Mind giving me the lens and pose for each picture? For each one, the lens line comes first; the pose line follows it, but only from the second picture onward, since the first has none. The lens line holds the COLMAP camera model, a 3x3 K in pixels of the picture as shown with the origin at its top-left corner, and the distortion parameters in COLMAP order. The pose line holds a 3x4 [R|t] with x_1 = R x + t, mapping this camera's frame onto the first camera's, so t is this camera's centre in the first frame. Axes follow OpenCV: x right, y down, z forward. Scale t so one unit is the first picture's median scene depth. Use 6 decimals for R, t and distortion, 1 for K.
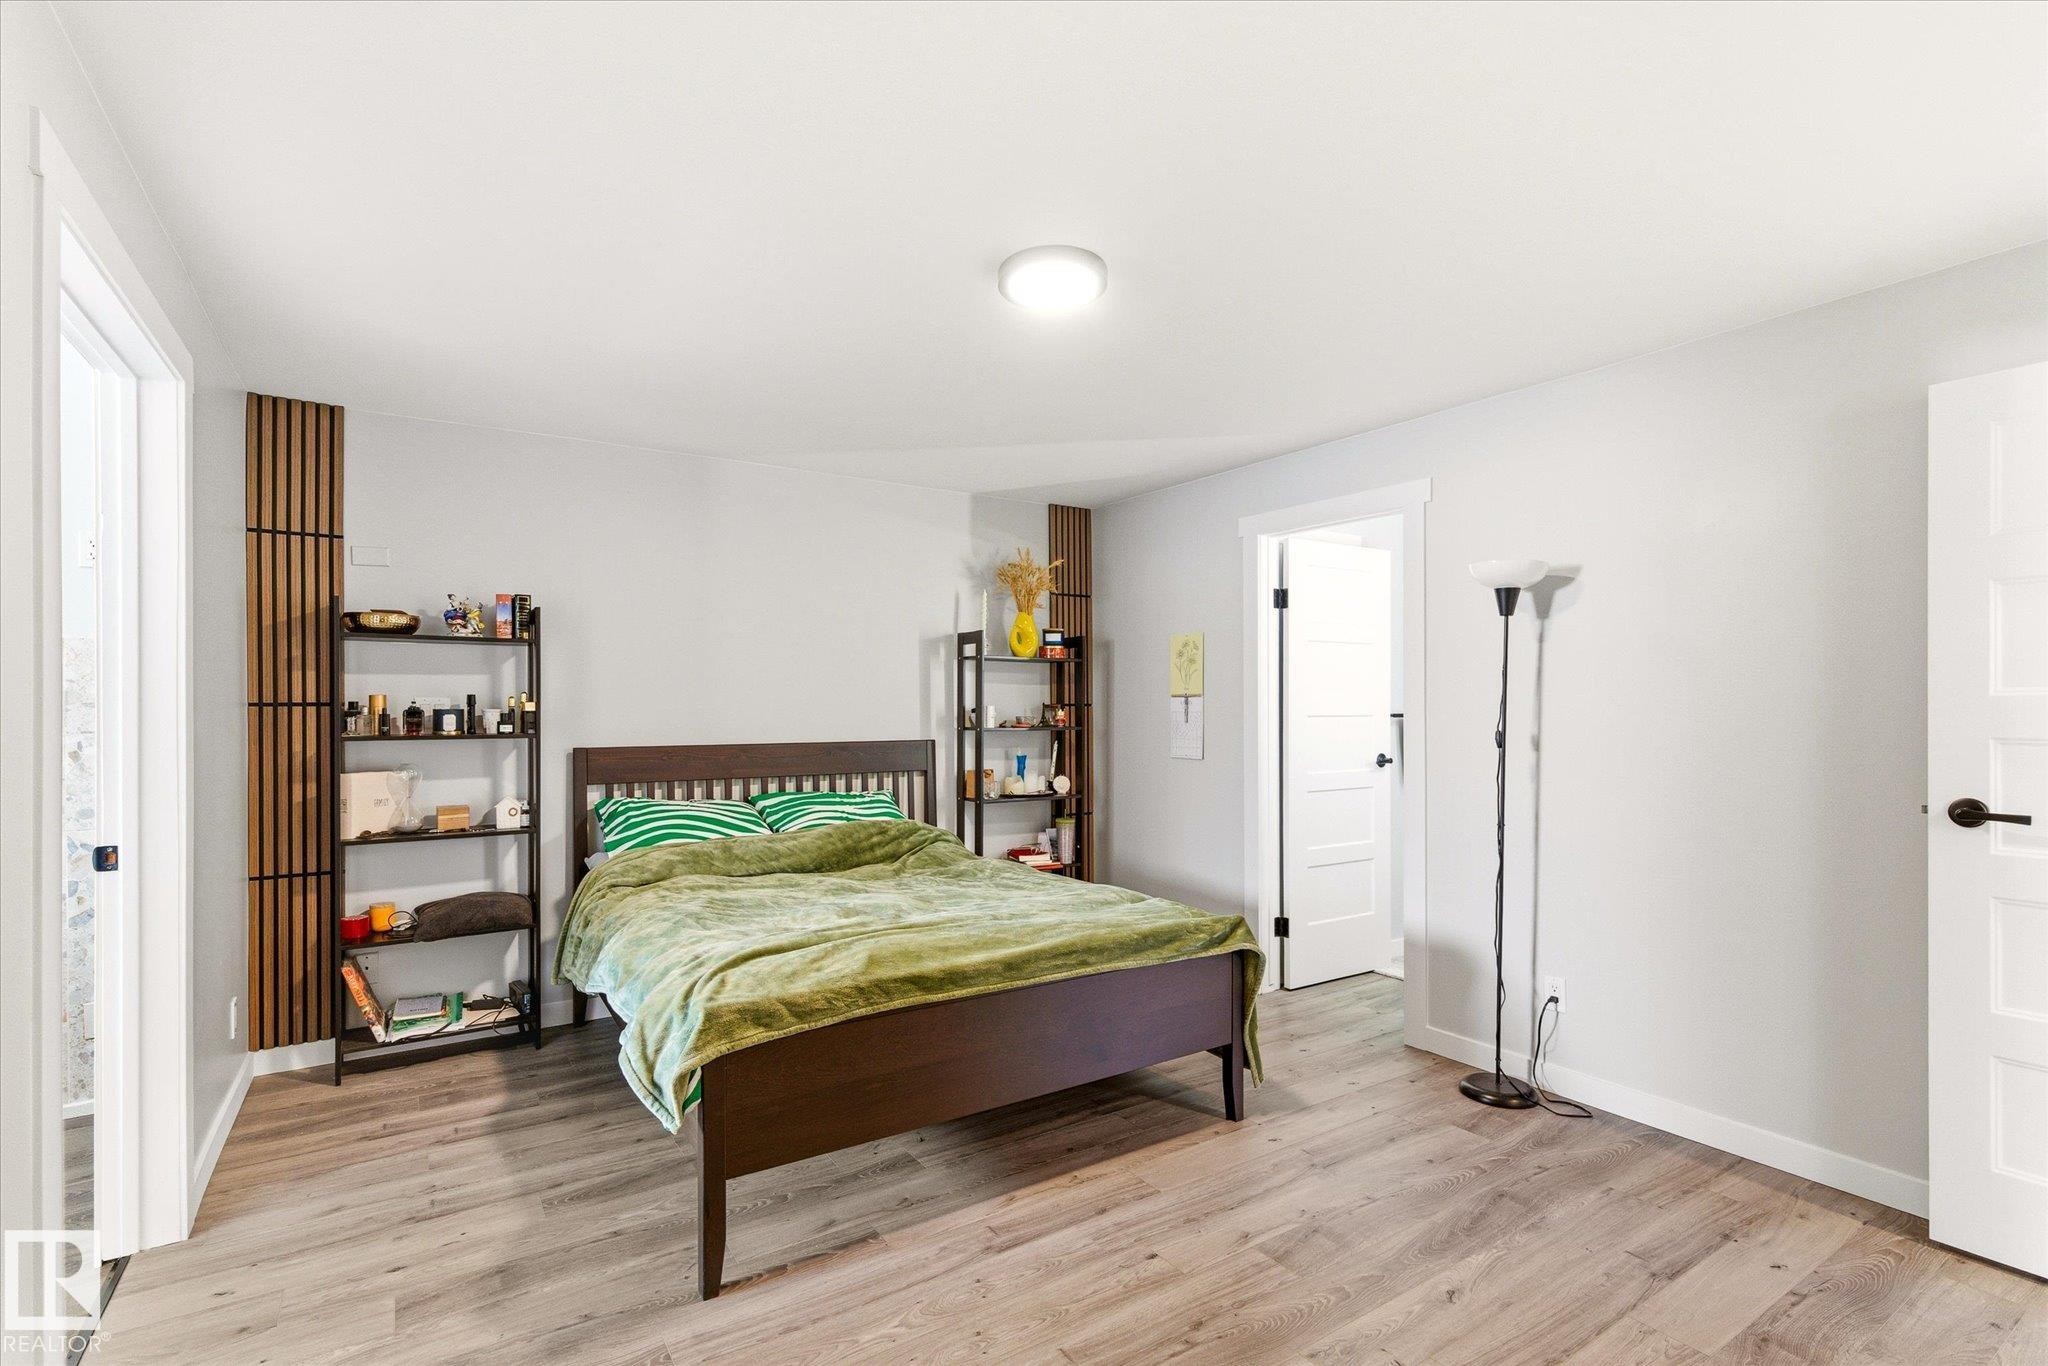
lens RADIAL K [[942.6, 0, 1022.7], [0, 942.6, 700.9], [0, 0, 1]] dist [0.003431, -0.000072]
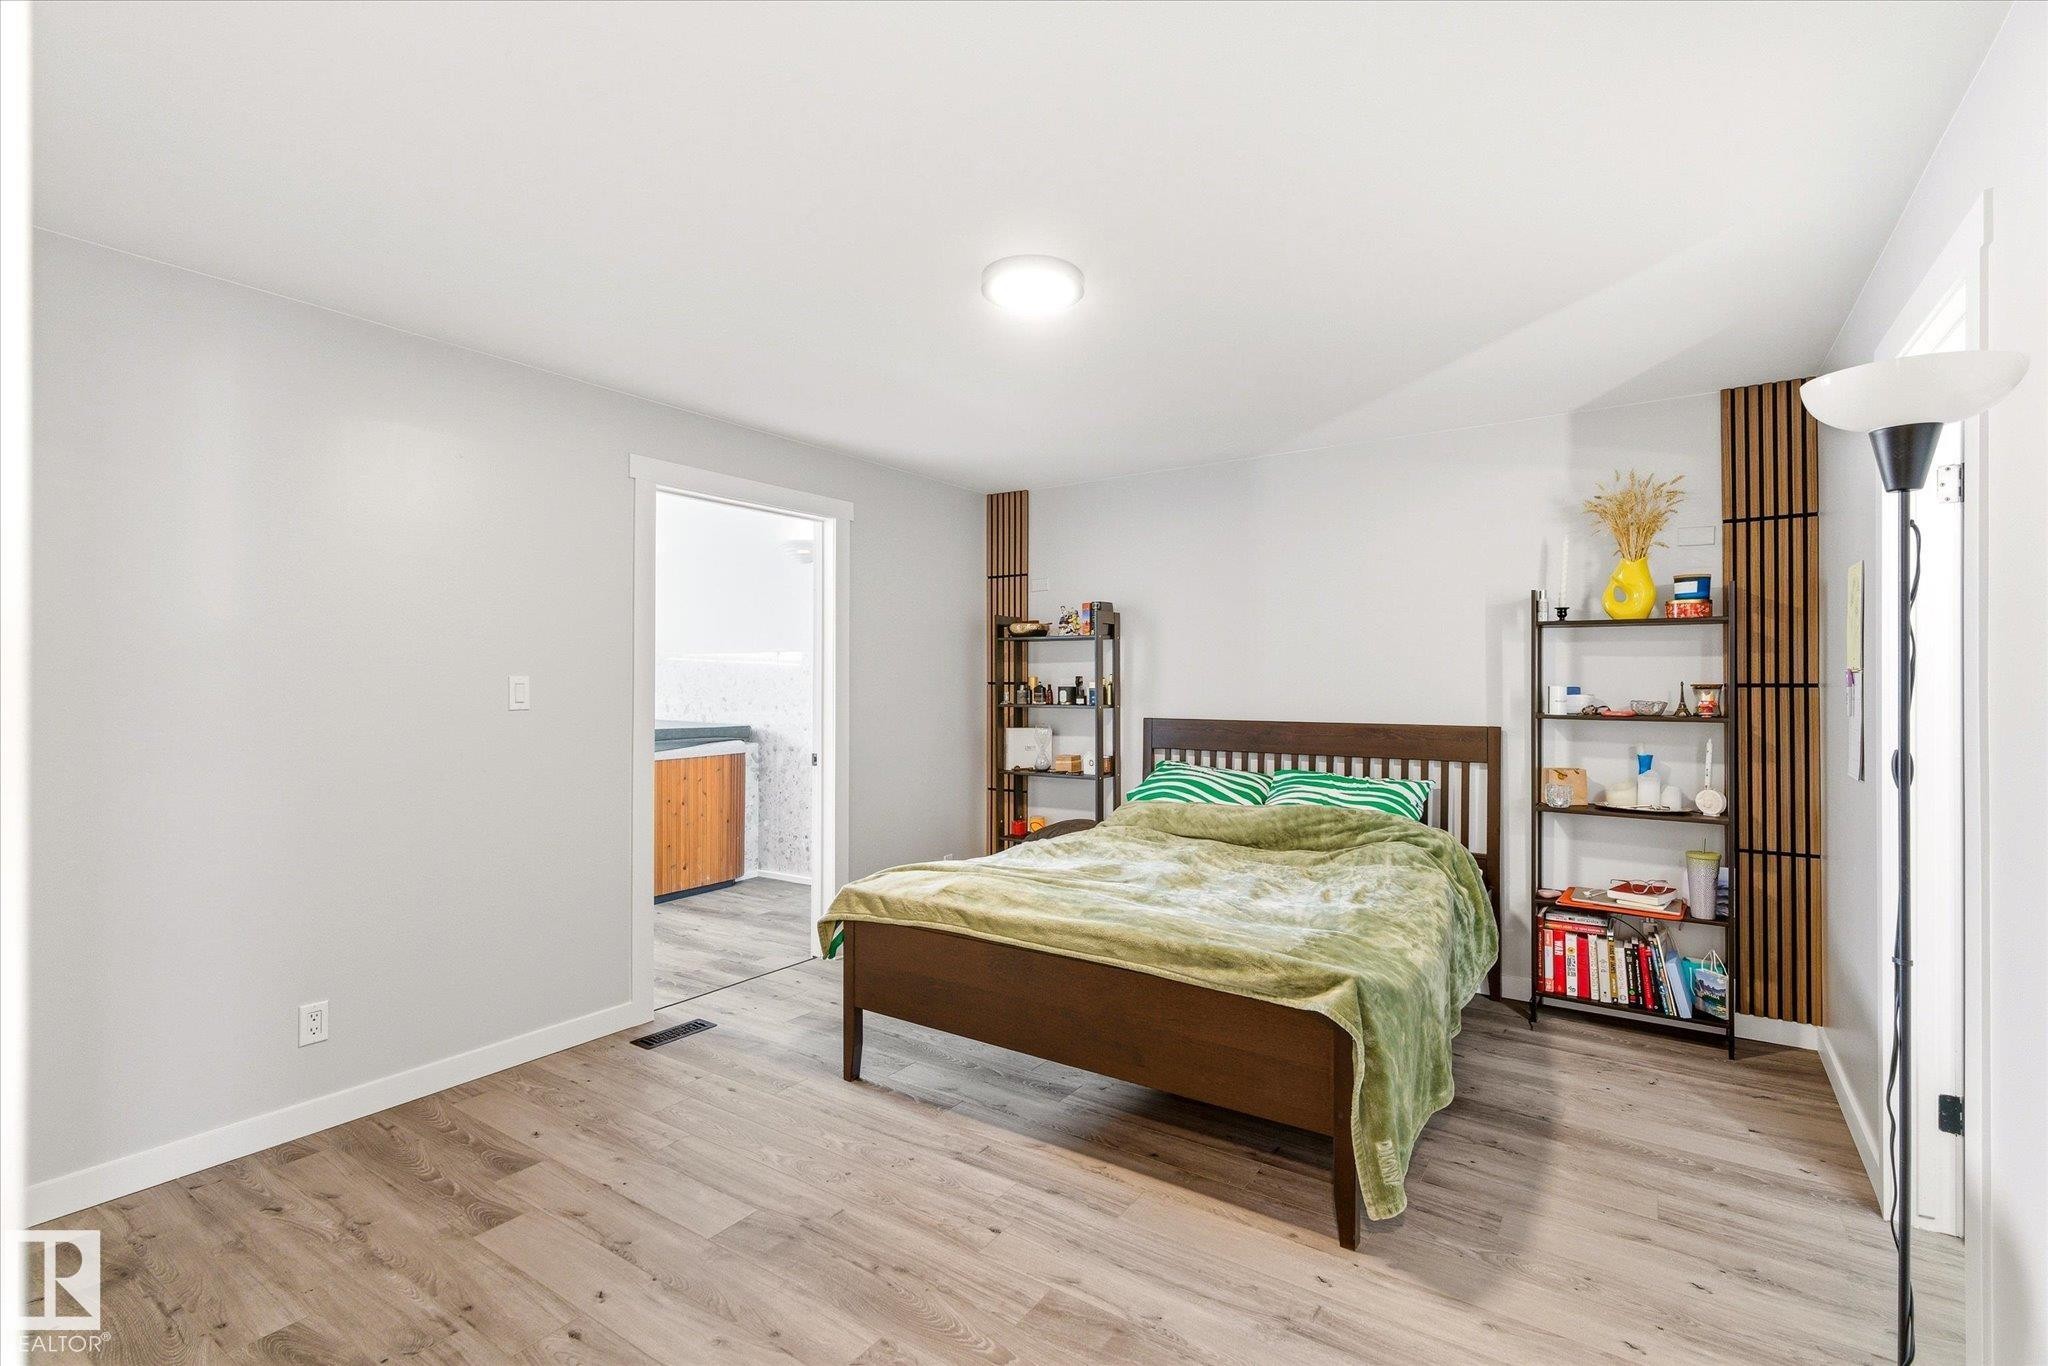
lens RADIAL K [[942.6, 0, 1021.2], [0, 942.6, 678.9], [0, 0, 1]] dist [0.003431, -0.000072]
pose [[0.379720, -0.002868, -0.925097, 0.676547], [0.005341, 0.999985, -0.000908, -0.001540], [0.925086, -0.004596, 0.379730, 0.400850]]
